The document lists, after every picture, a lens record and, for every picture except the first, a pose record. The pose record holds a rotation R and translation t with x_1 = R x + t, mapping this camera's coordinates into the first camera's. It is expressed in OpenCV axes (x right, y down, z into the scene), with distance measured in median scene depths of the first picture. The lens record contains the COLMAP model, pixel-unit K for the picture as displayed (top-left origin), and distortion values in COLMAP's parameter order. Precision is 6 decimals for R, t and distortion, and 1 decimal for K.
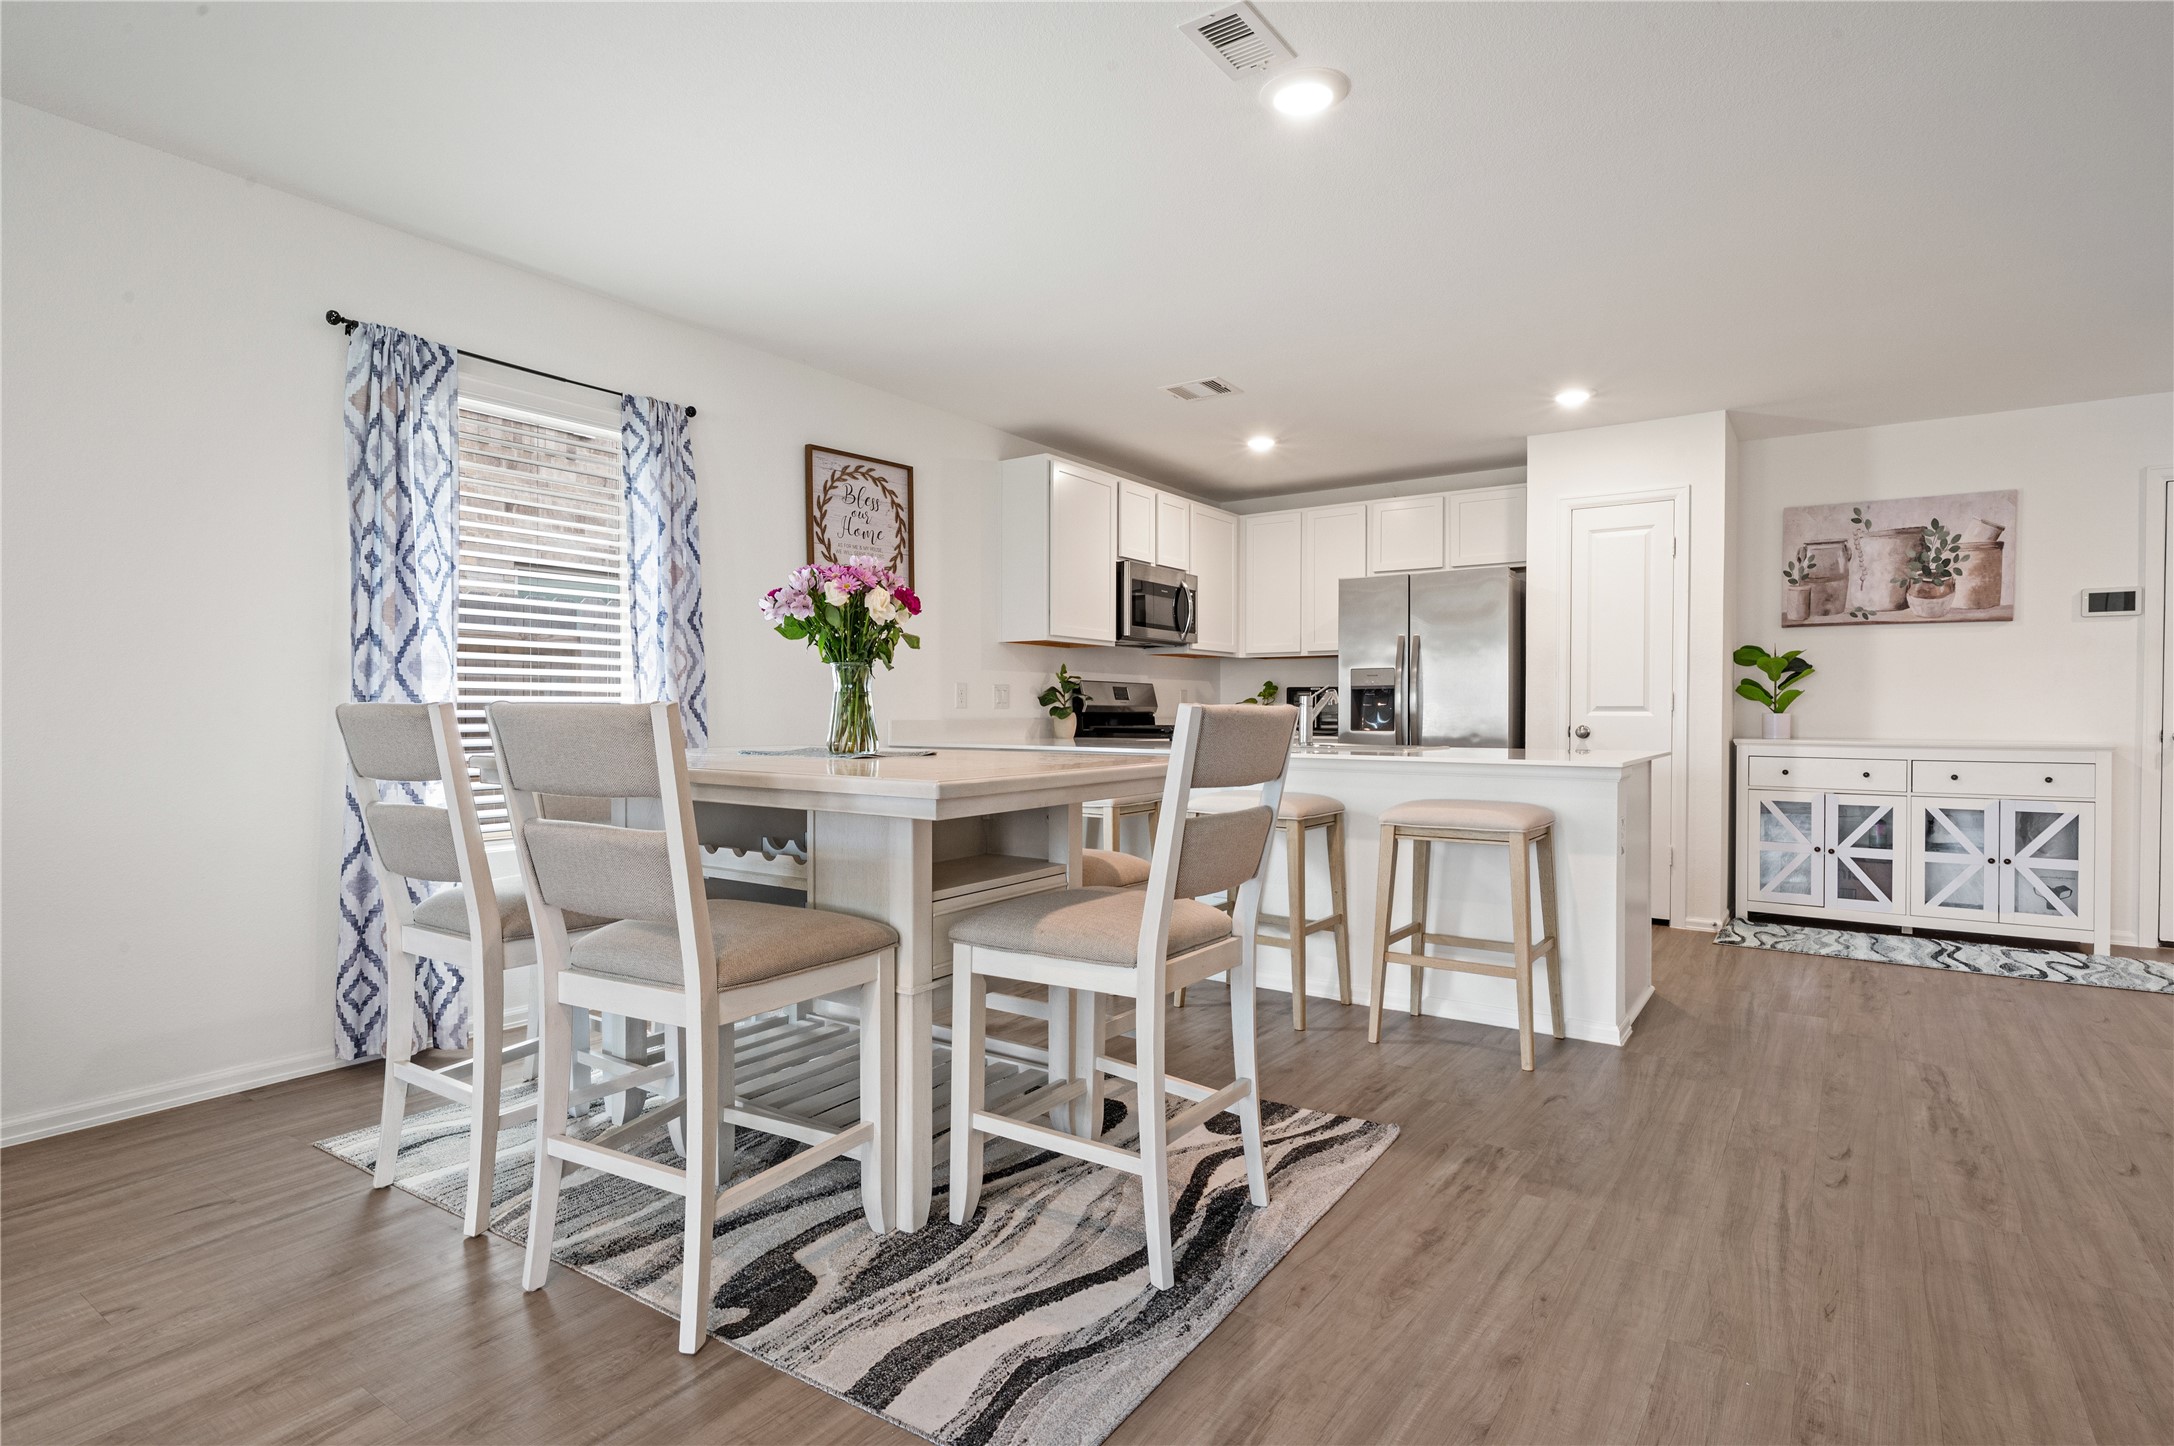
lens RADIAL K [[1114.0, 0, 1099.3], [0, 1114.0, 719.4], [0, 0, 1]] dist [-0.005346, -0.000276]
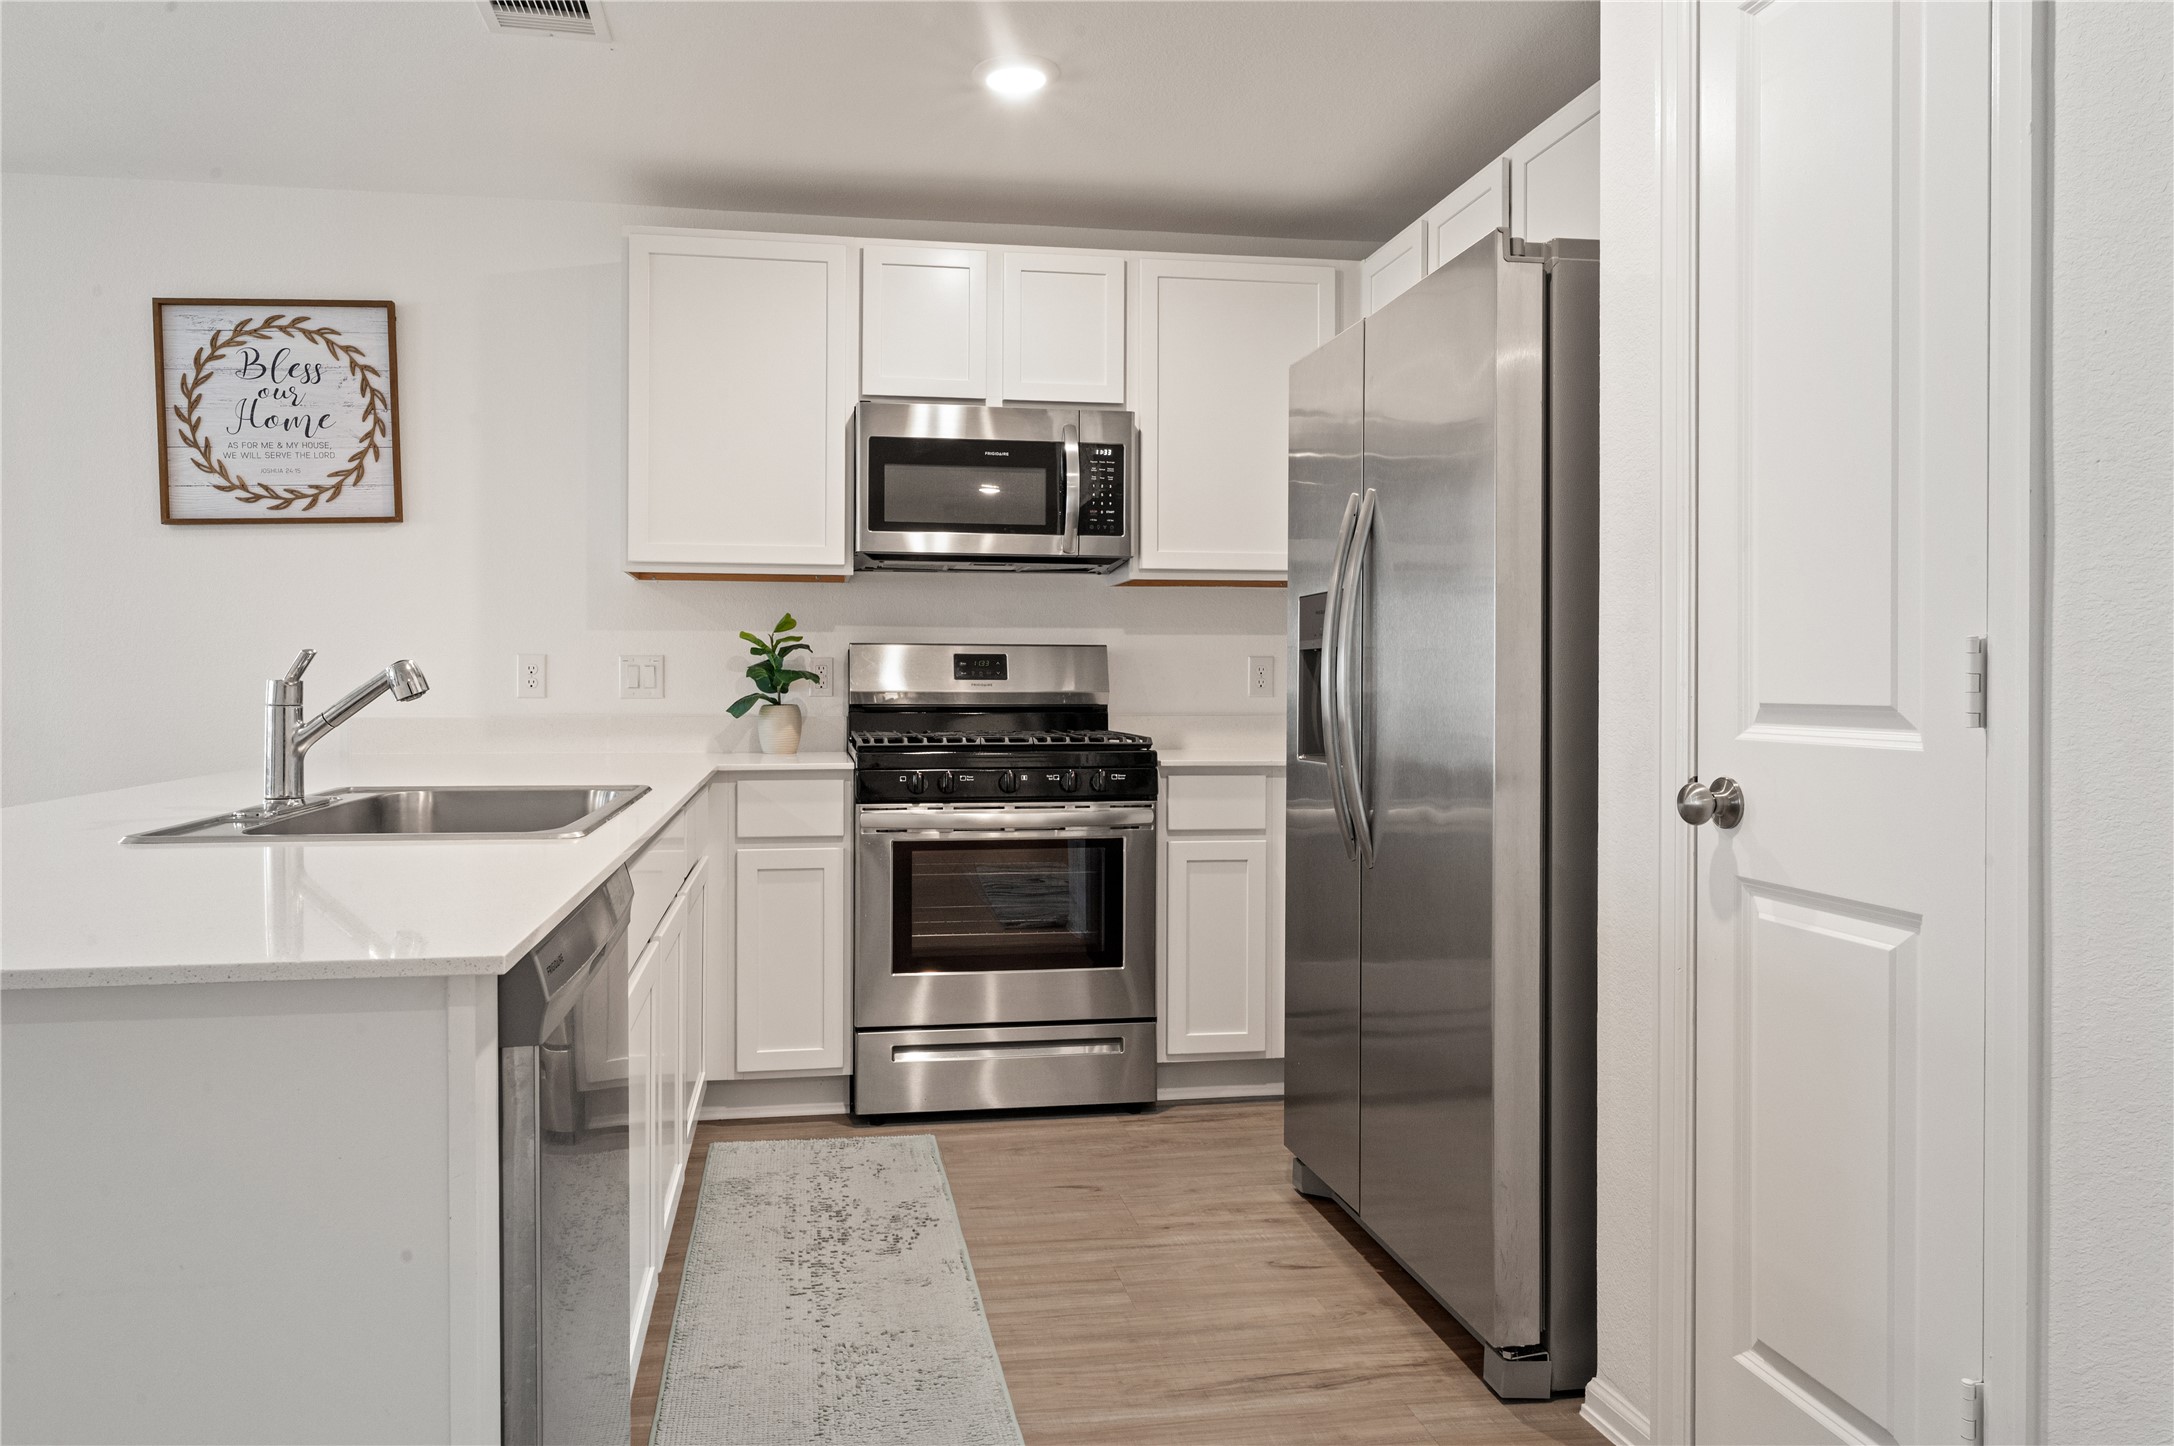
lens RADIAL K [[1407.4, 0, 1062.4], [0, 1407.4, 691.1], [0, 0, 1]] dist [-0.002991, -0.001029]
pose [[0.683677, 0.001713, -0.729782, 0.641154], [-0.004218, 0.999990, -0.001604, -0.014743], [0.729772, 0.004175, 0.683678, 0.744336]]
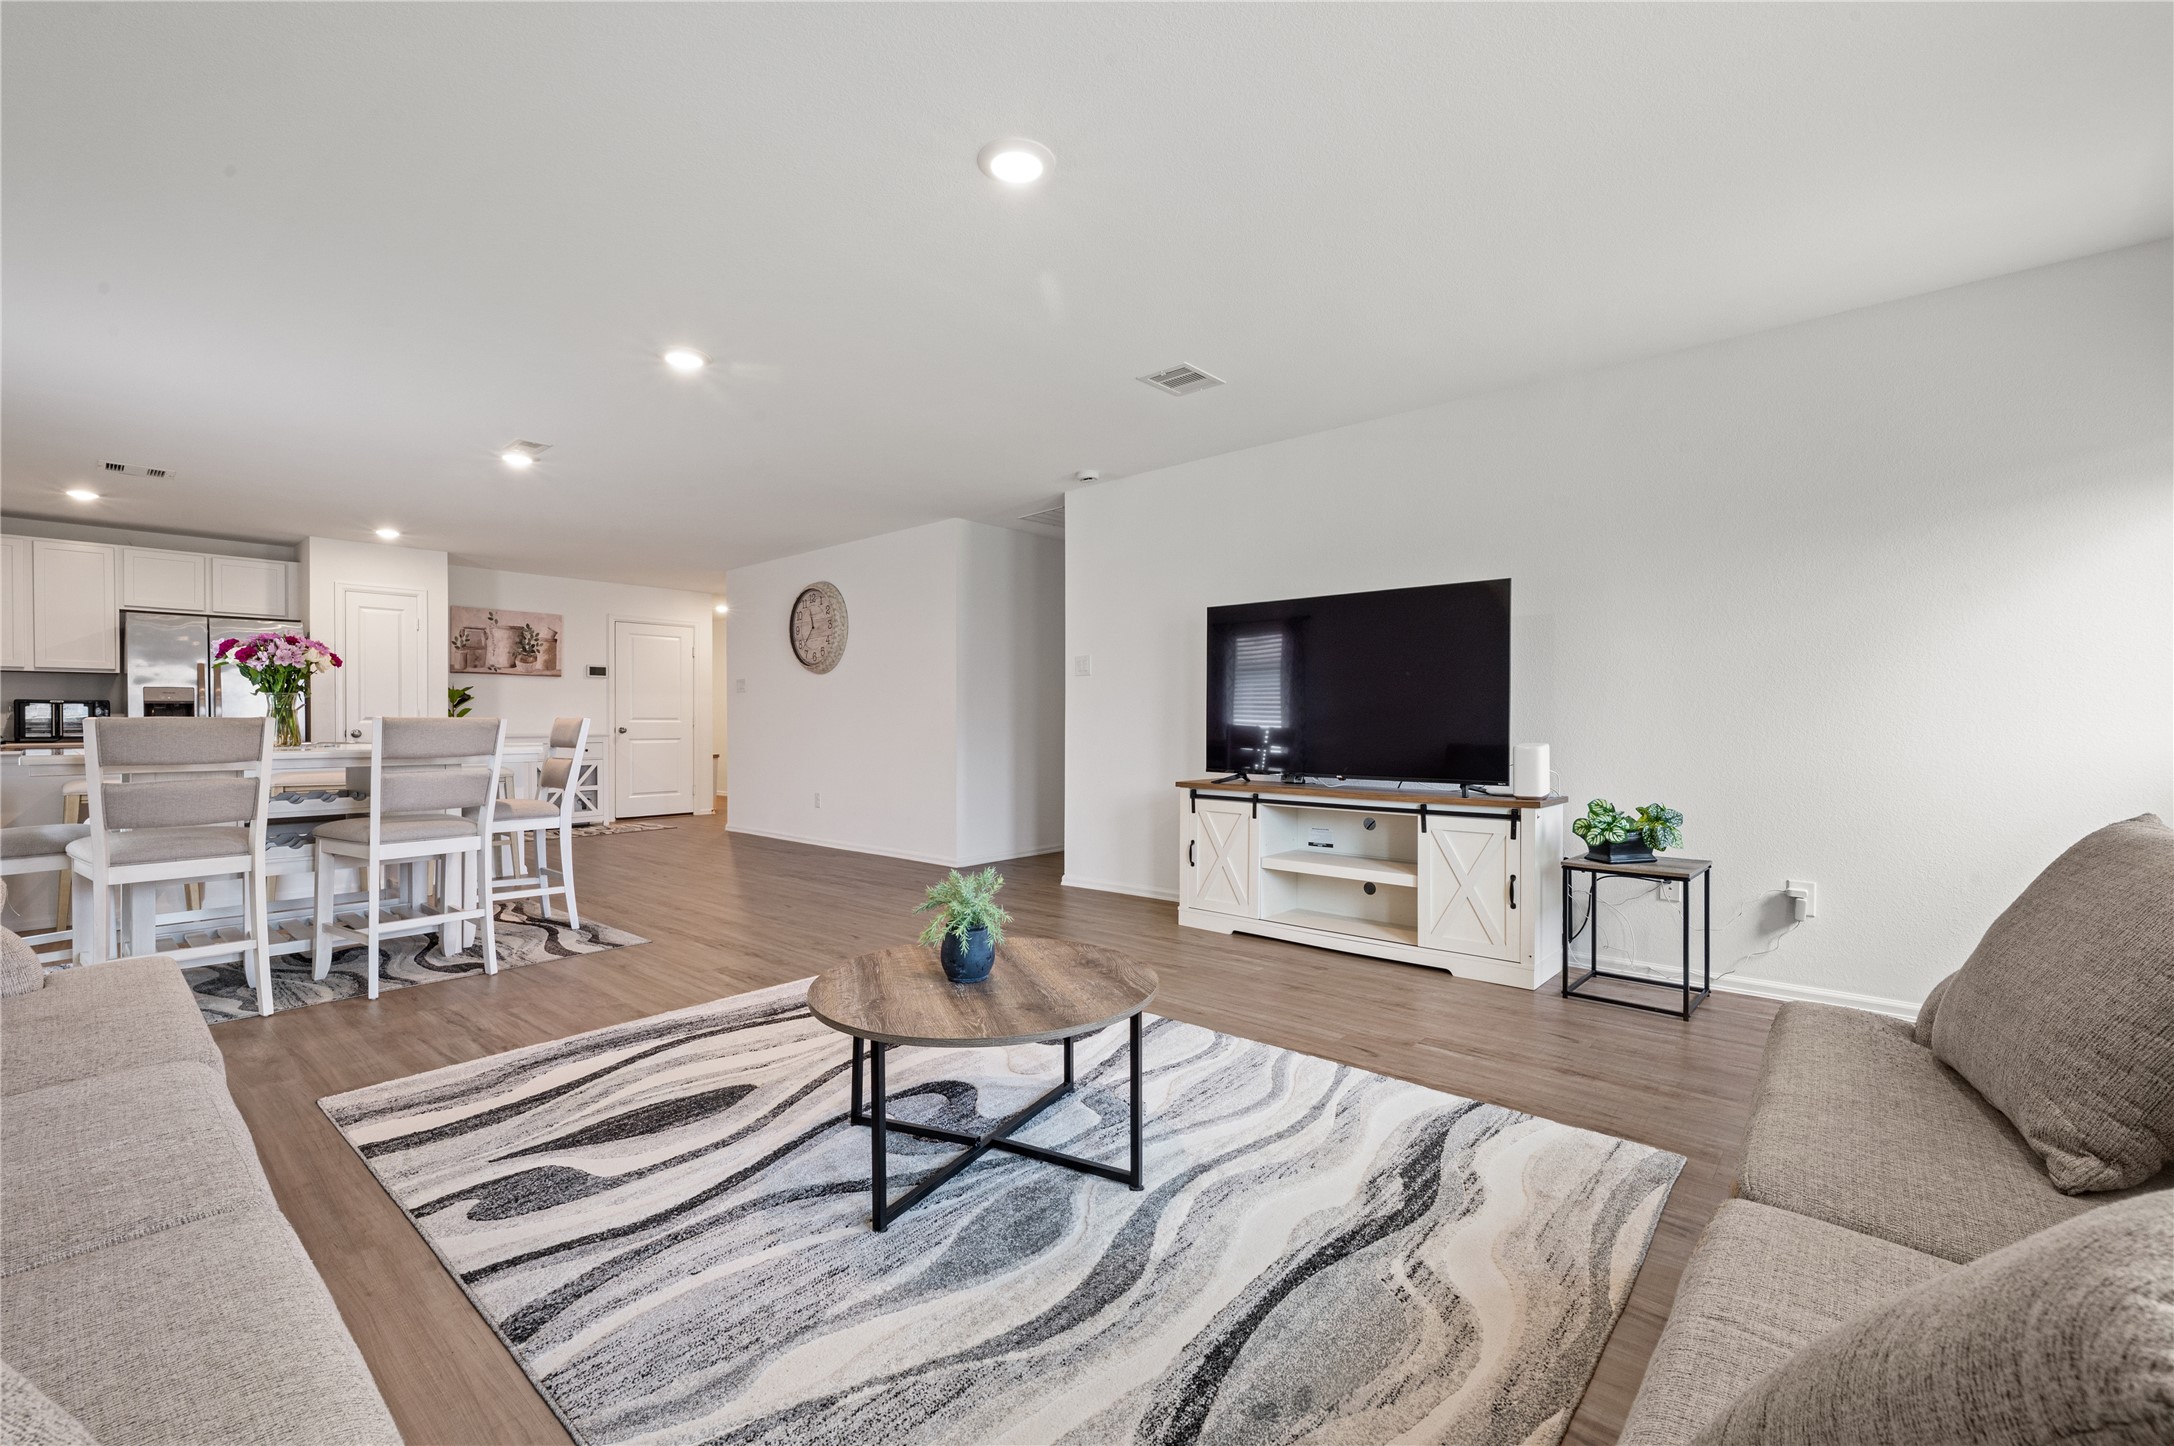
lens RADIAL K [[902.9, 0, 1038.9], [0, 902.9, 722.4], [0, 0, 1]] dist [-0.004548, -0.000113]
pose [[0.169539, -0.004678, 0.985512, -0.806409], [0.008262, 0.999960, 0.003325, -0.000443], [-0.985489, 0.007579, 0.169571, -0.211718]]
